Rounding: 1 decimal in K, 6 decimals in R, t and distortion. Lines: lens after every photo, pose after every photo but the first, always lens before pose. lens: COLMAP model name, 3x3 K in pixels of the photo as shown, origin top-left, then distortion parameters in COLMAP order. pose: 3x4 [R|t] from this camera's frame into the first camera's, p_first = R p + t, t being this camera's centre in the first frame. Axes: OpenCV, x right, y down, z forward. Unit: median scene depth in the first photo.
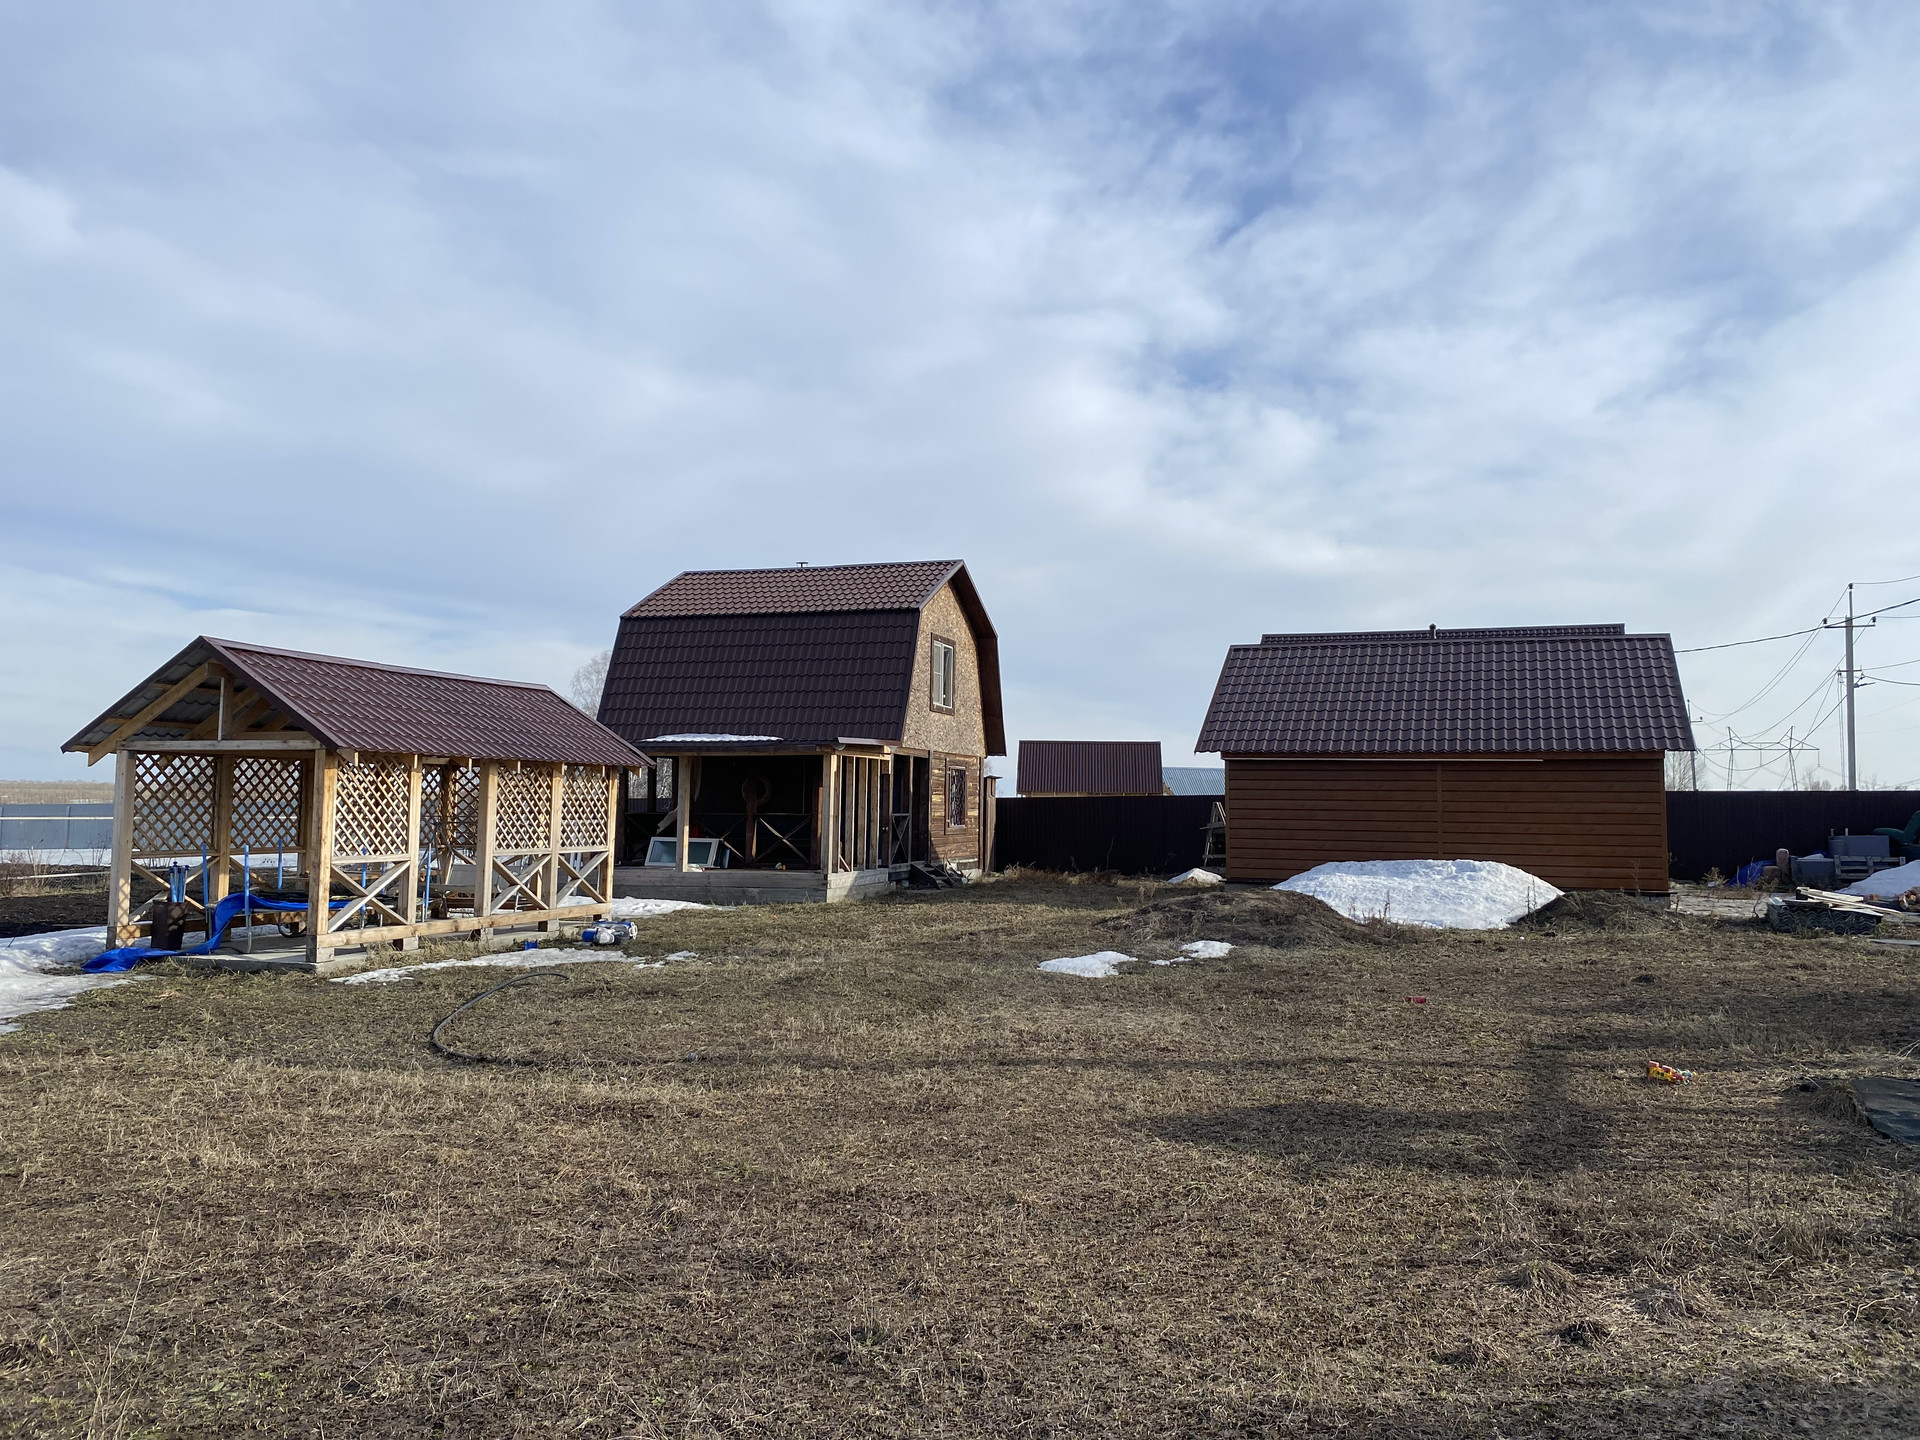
lens RADIAL K [[1436.9, 0, 970.3], [0, 1436.9, 706.1], [0, 0, 1]] dist [-0.008449, -0.009069]
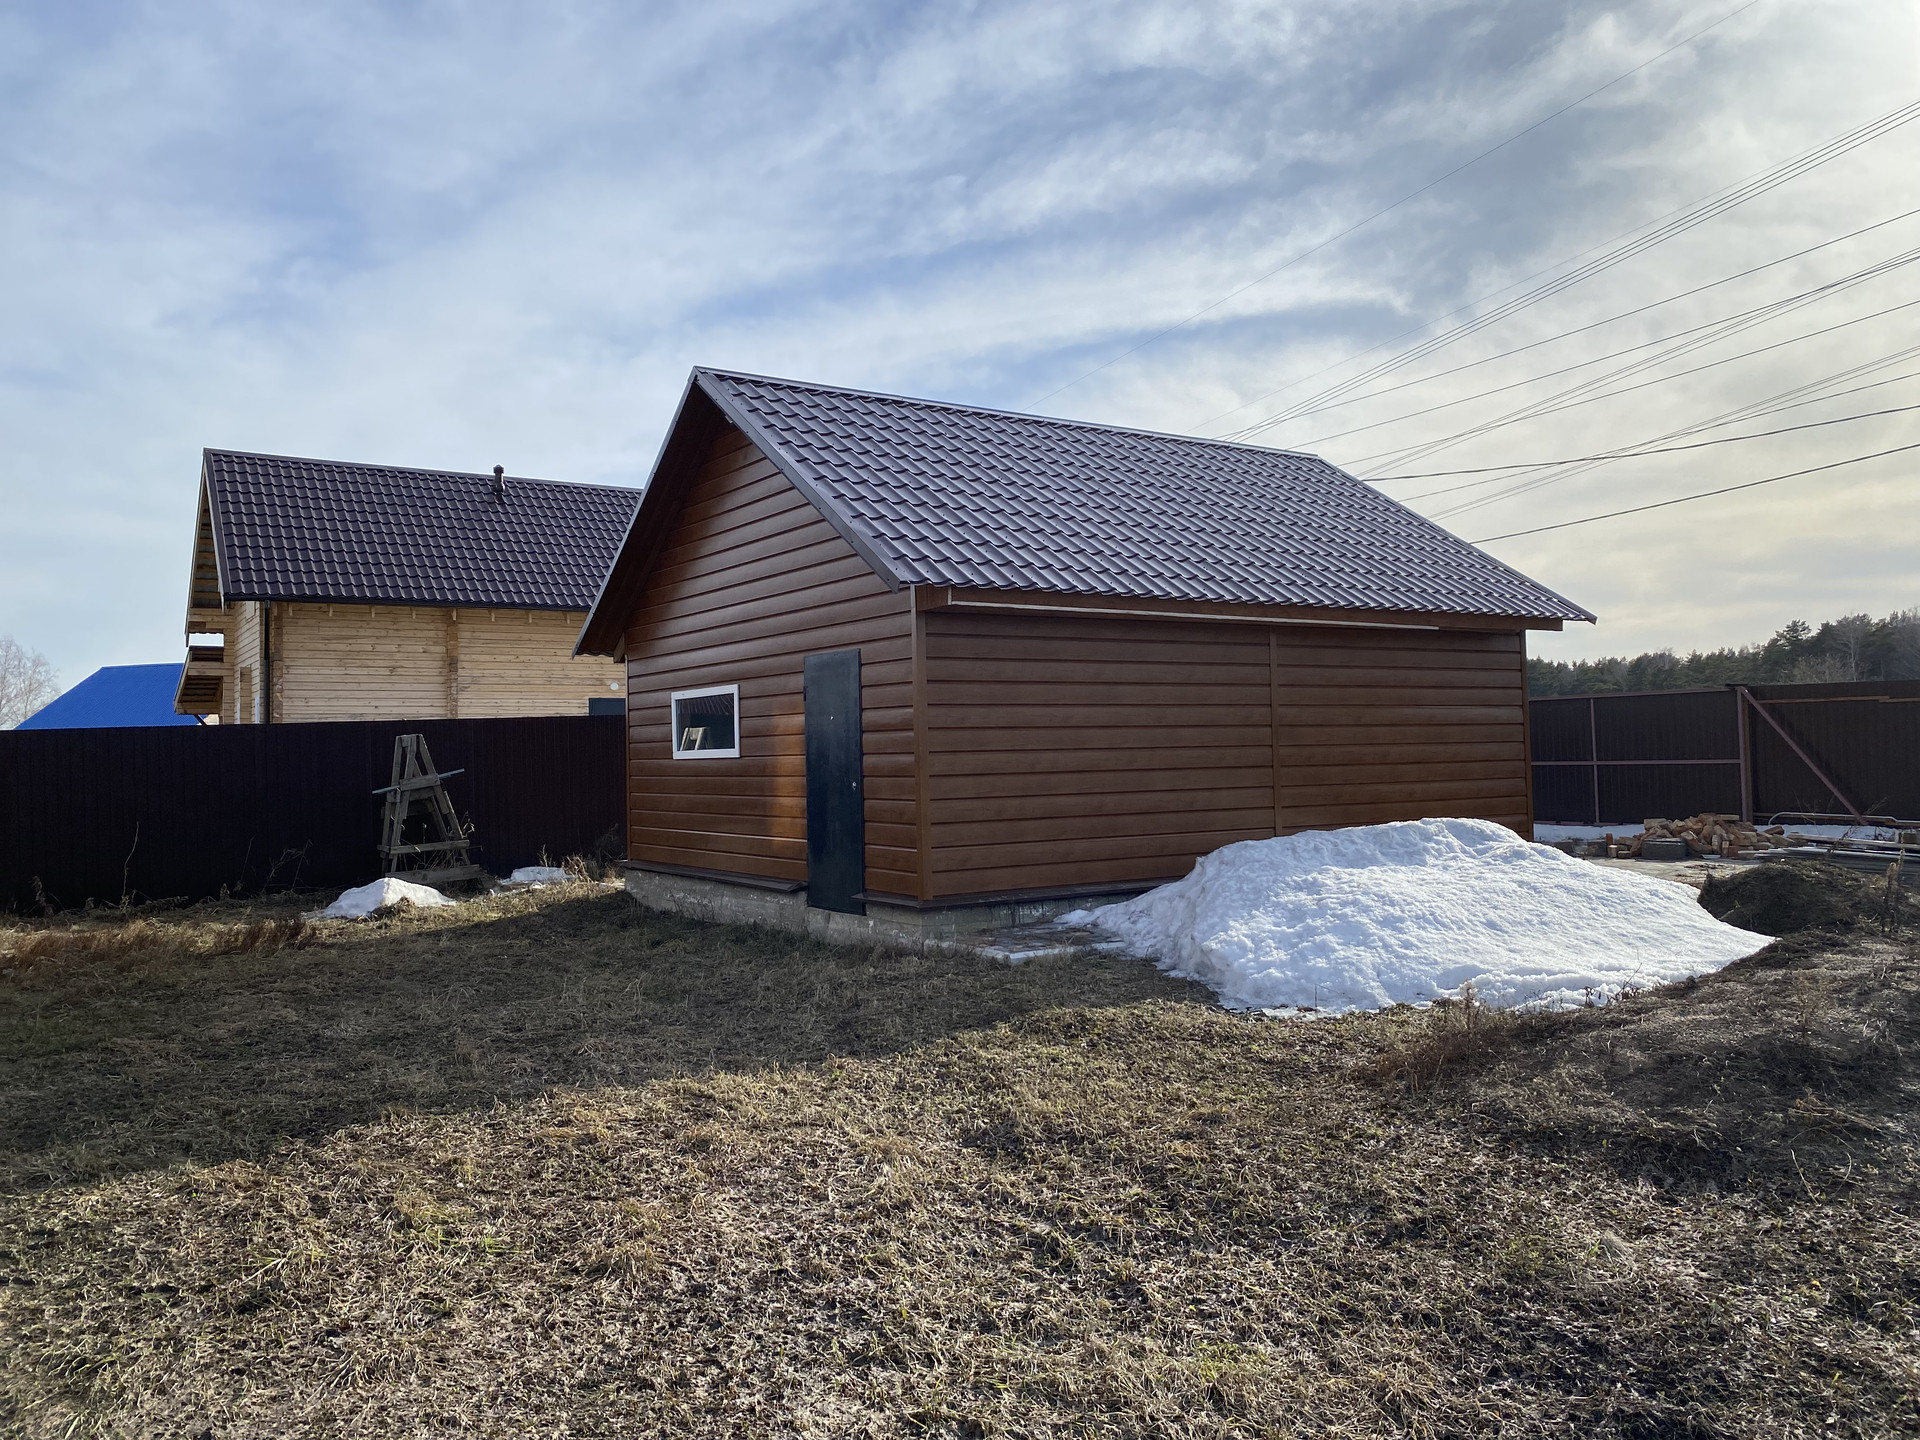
lens RADIAL K [[1436.9, 0, 963.2], [0, 1436.9, 707.9], [0, 0, 1]] dist [-0.008449, -0.009069]
pose [[0.563916, 0.002875, 0.825827, -0.019800], [-0.026653, 0.999536, 0.014720, 0.007855], [-0.825402, -0.030312, 0.563731, 0.099477]]
